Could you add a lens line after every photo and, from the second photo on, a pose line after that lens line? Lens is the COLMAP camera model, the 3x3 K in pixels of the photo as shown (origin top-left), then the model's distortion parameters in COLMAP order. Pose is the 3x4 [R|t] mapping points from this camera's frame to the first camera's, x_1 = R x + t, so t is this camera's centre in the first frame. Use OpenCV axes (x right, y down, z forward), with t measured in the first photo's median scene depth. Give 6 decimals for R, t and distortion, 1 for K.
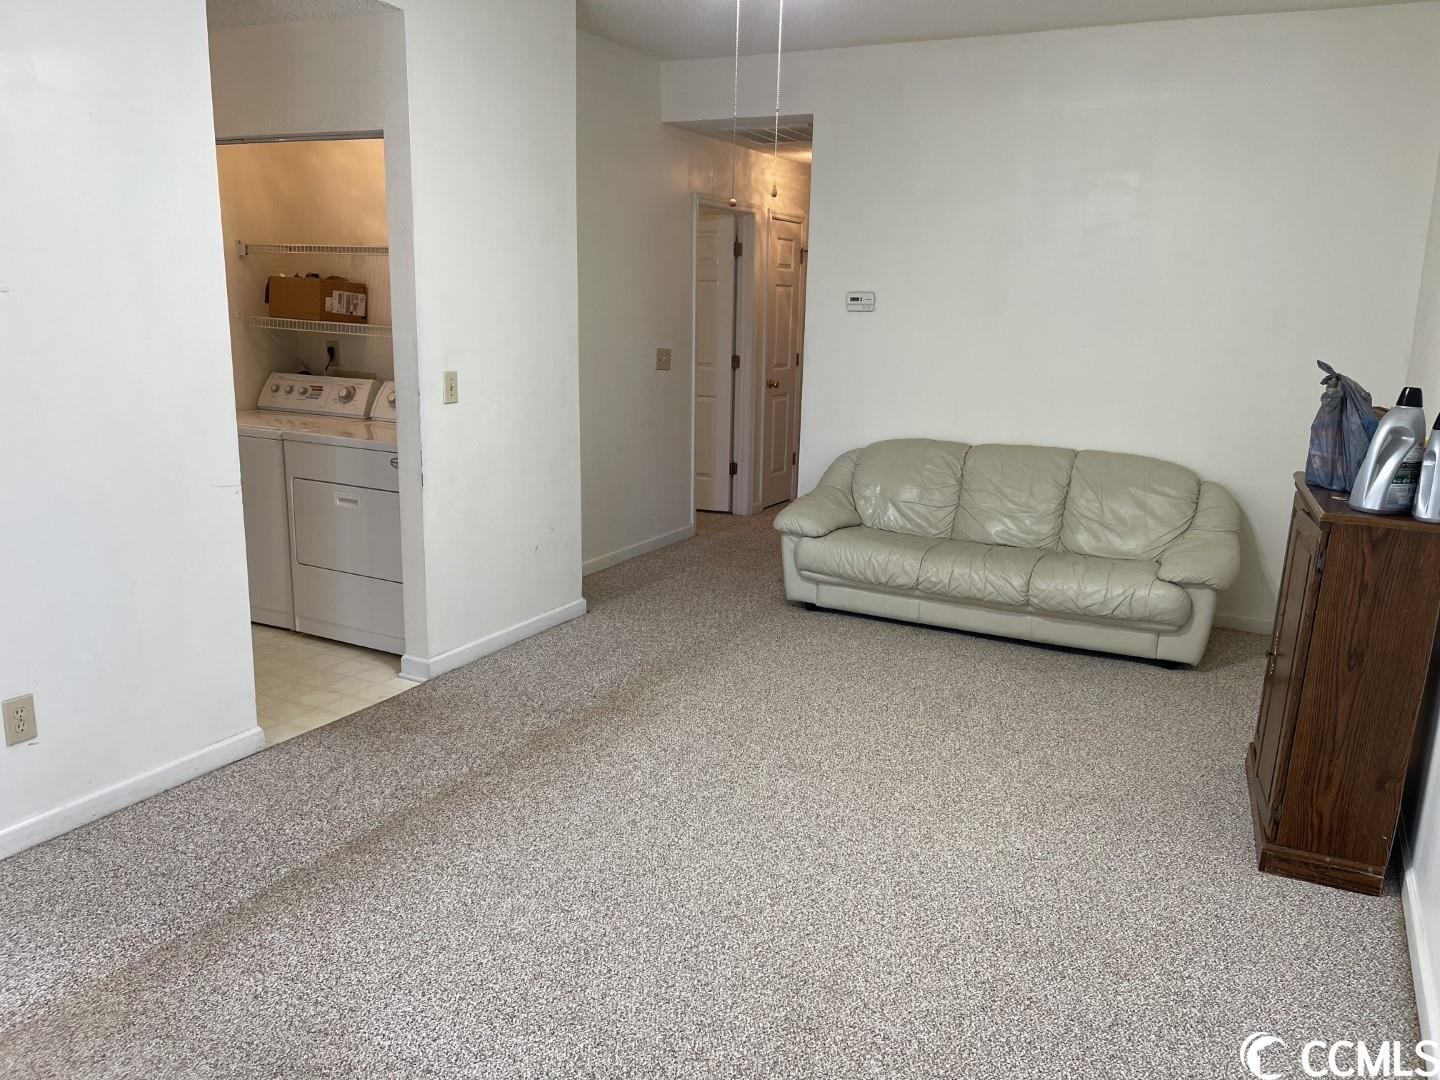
lens RADIAL K [[1106.6, 0, 720.0], [0, 1106.6, 540.0], [0, 0, 1]] dist [0.042001, -0.002754]
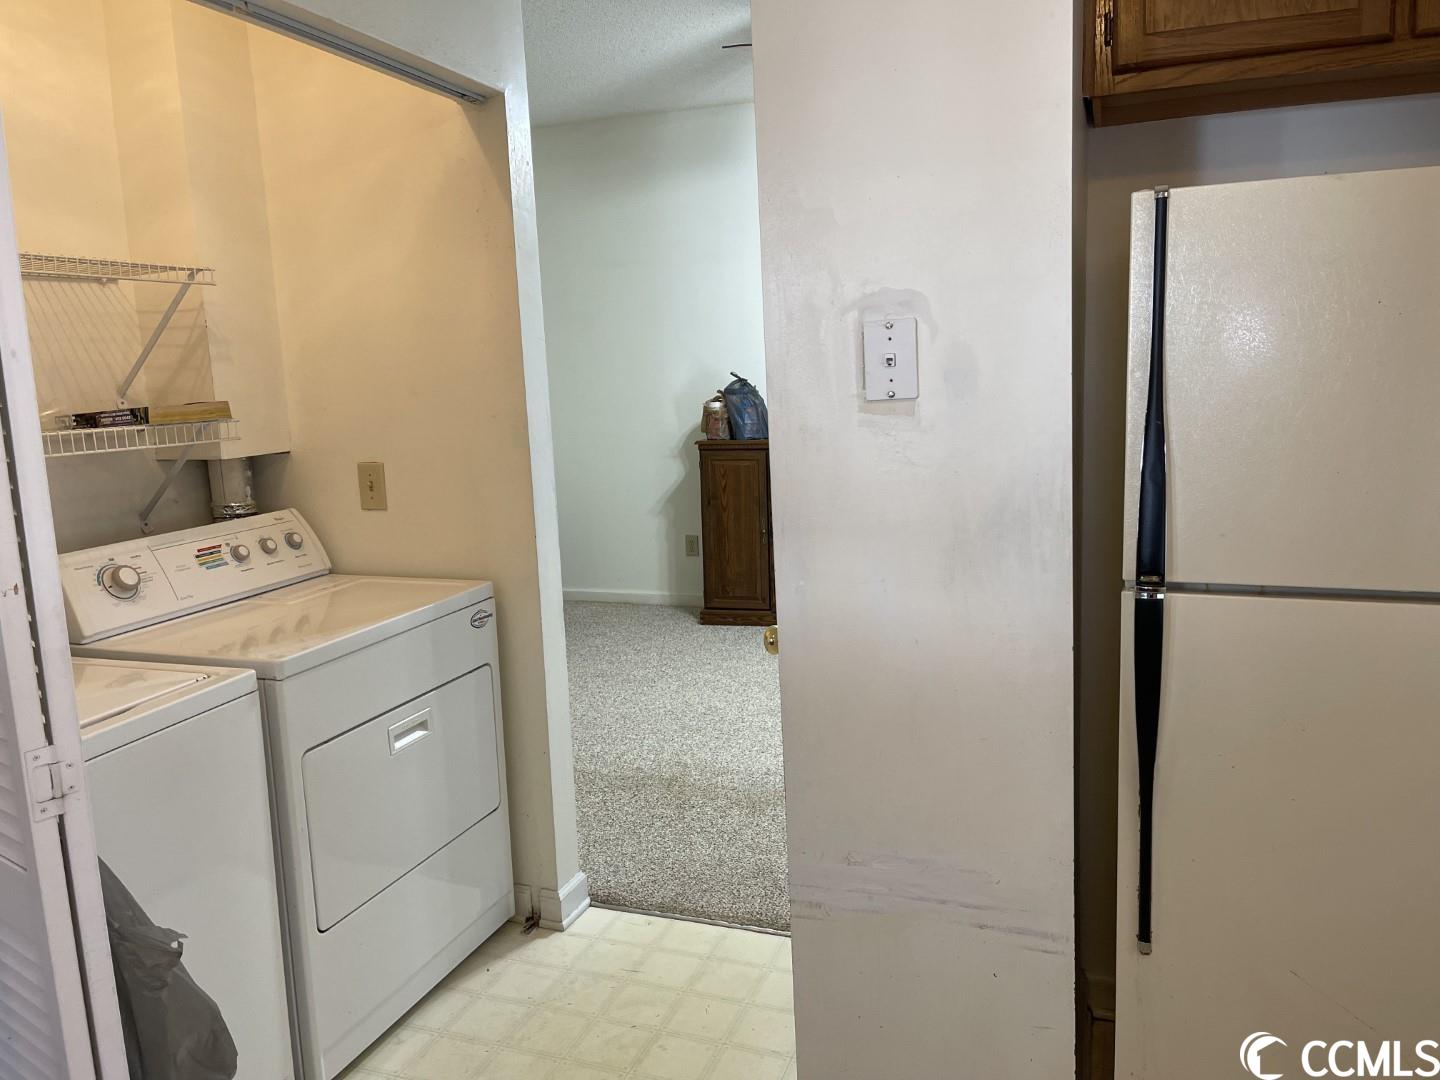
lens RADIAL K [[1106.6, 0, 720.0], [0, 1106.6, 540.0], [0, 0, 1]] dist [0.042001, -0.002754]
pose [[-0.139325, -0.184158, 0.972972, -0.848529], [0.250269, 0.944109, 0.214533, -0.200677], [-0.958099, 0.273395, -0.085448, 0.856684]]
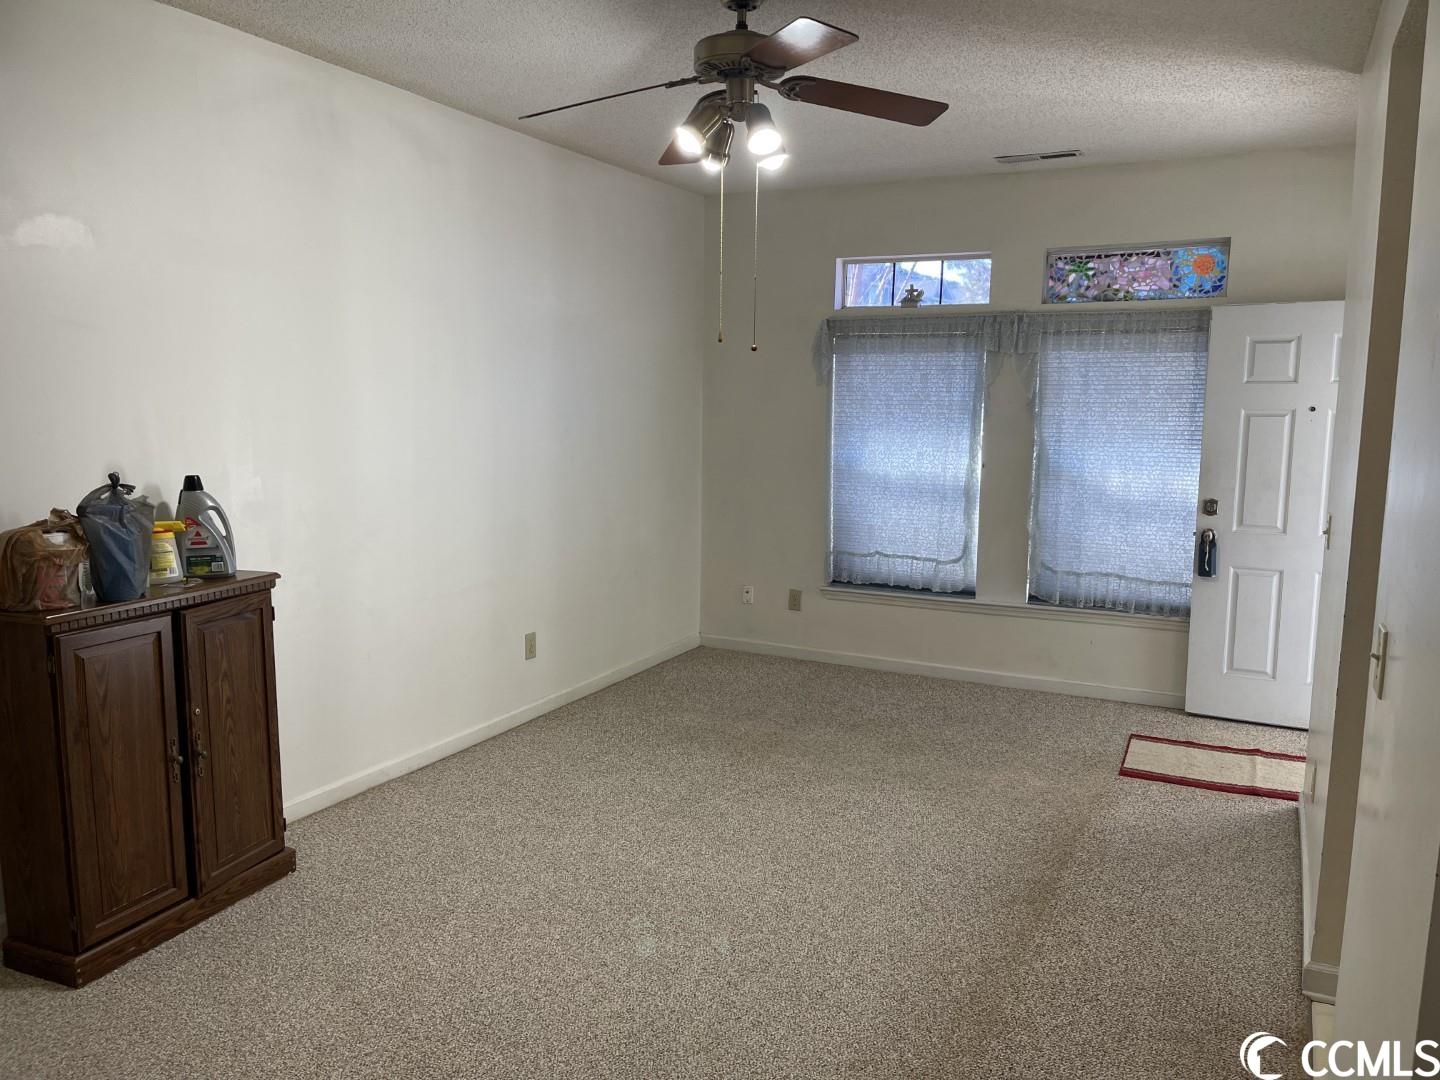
lens RADIAL K [[1081.8, 0, 721.0], [0, 1081.8, 548.7], [0, 0, 1]] dist [0.089278, -0.126653]
pose [[-0.998714, -0.032916, -0.038561, 0.050711], [-0.044407, 0.934918, 0.352075, -0.301738], [0.024463, 0.353334, -0.935177, 1.288868]]
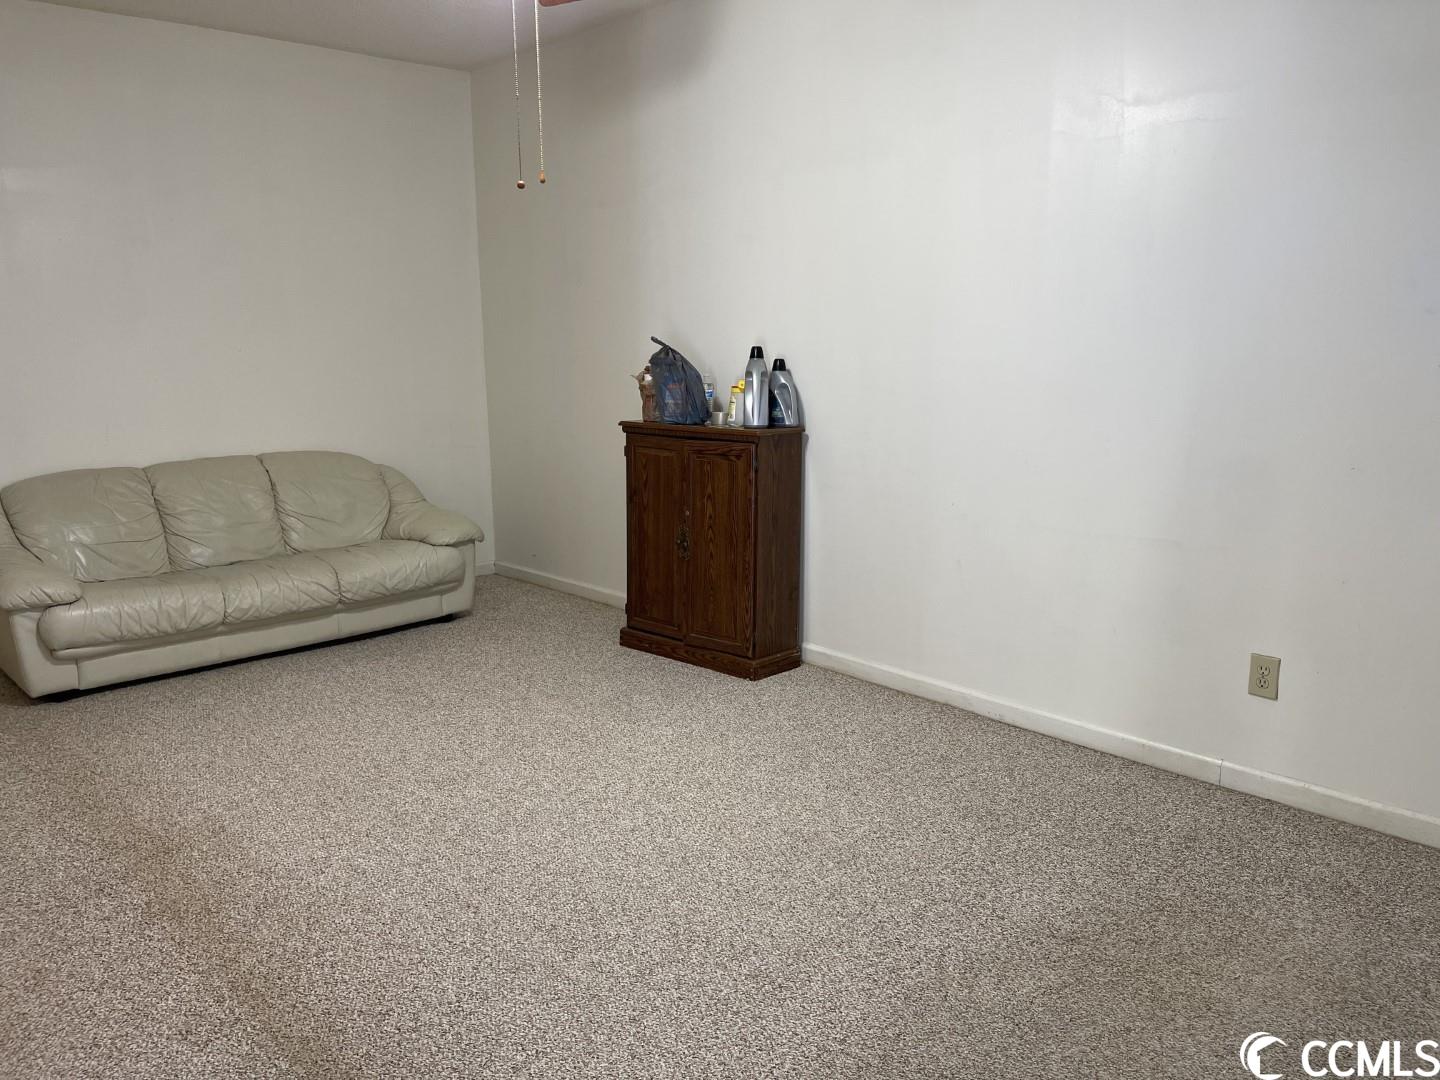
lens RADIAL K [[1106.6, 0, 720.0], [0, 1106.6, 540.0], [0, 0, 1]] dist [0.042001, -0.002754]
pose [[0.324569, -0.199978, 0.924480, -0.537579], [0.220334, 0.966491, 0.131710, -0.053699], [-0.919841, 0.160945, 0.357755, 0.319580]]
